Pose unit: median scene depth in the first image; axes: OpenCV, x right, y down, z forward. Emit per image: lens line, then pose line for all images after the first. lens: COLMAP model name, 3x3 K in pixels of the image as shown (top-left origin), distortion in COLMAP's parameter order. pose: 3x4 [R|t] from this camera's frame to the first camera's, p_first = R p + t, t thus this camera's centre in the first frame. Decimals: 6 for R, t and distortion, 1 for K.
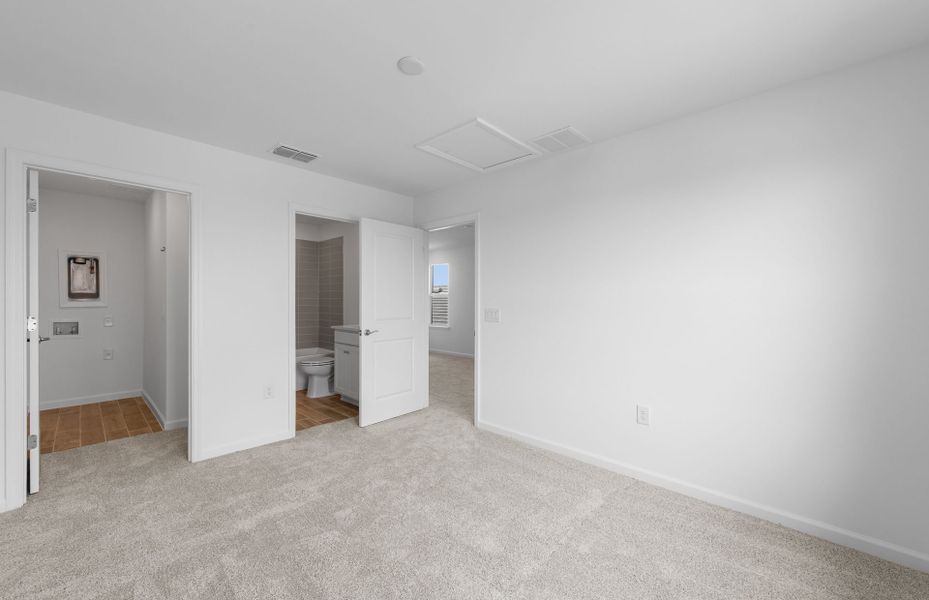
lens RADIAL K [[367.5, 0, 462.9], [0, 367.5, 297.9], [0, 0, 1]] dist [0.000222, -0.000232]
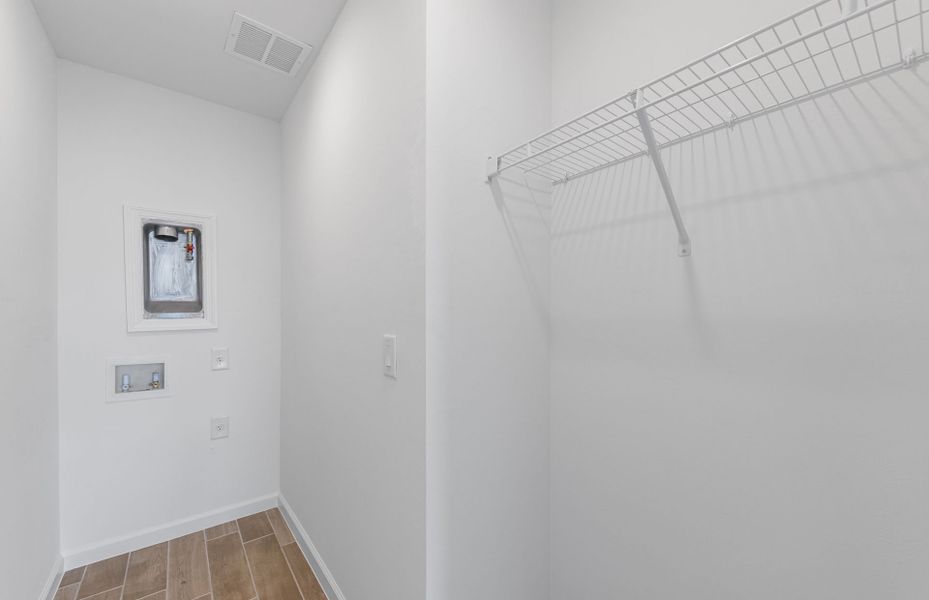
lens RADIAL K [[367.5, 0, 465.7], [0, 367.5, 308.3], [0, 0, 1]] dist [0.000222, -0.000232]
pose [[0.989843, -0.016662, -0.141185, -0.589458], [0.015068, 0.999810, -0.012351, 0.007669], [0.141364, 0.010098, 0.989906, 0.580879]]
